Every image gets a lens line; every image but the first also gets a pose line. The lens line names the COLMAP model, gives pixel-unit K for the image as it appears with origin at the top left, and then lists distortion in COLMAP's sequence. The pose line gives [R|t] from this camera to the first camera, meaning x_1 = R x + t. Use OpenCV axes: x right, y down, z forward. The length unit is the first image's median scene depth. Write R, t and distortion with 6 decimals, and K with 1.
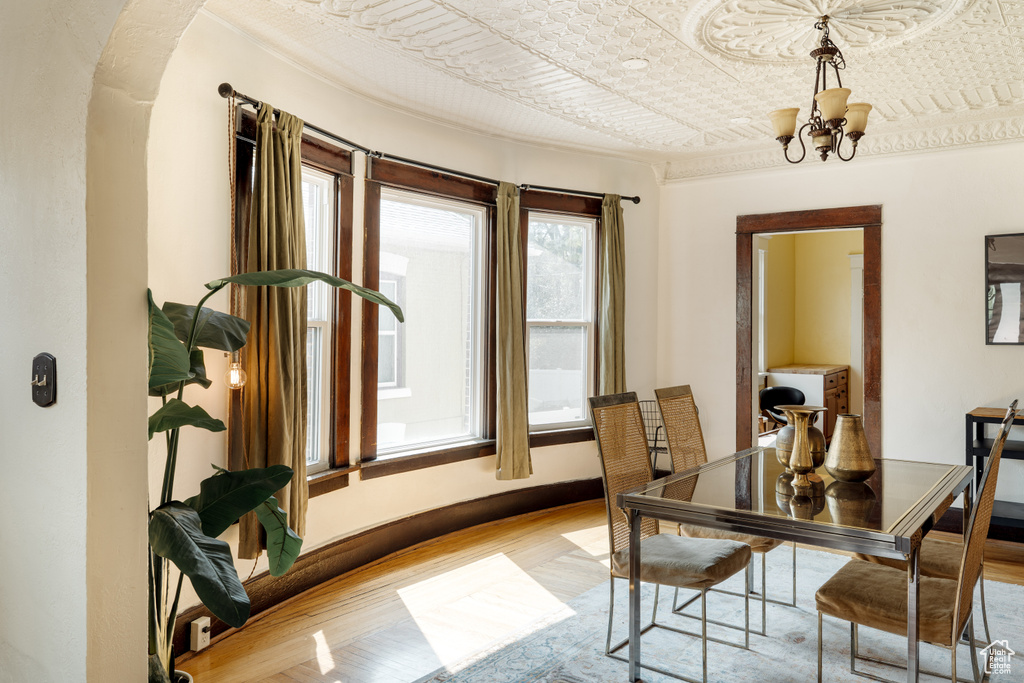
lens RADIAL K [[749.9, 0, 512.6], [0, 749.9, 333.2], [0, 0, 1]] dist [0.004740, -0.004113]
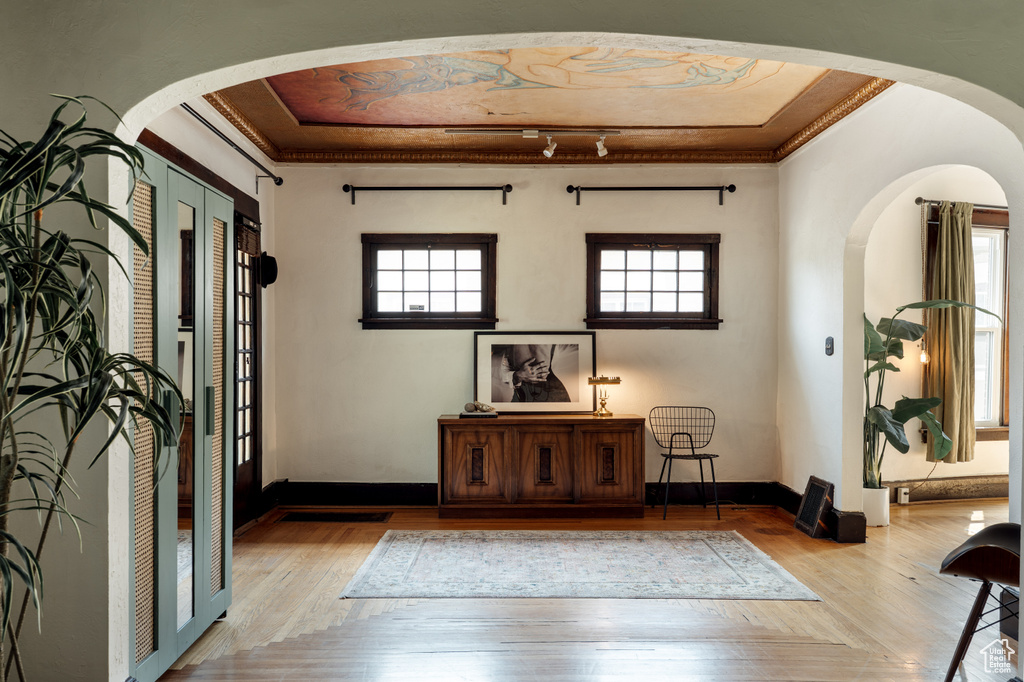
lens RADIAL K [[881.2, 0, 510.4], [0, 881.2, 344.2], [0, 0, 1]] dist [-0.003388, -0.009701]
pose [[0.622277, -0.003001, -0.782791, 0.686936], [-0.010586, 0.999869, -0.012248, 0.062944], [0.782725, 0.015908, 0.622164, -1.125189]]
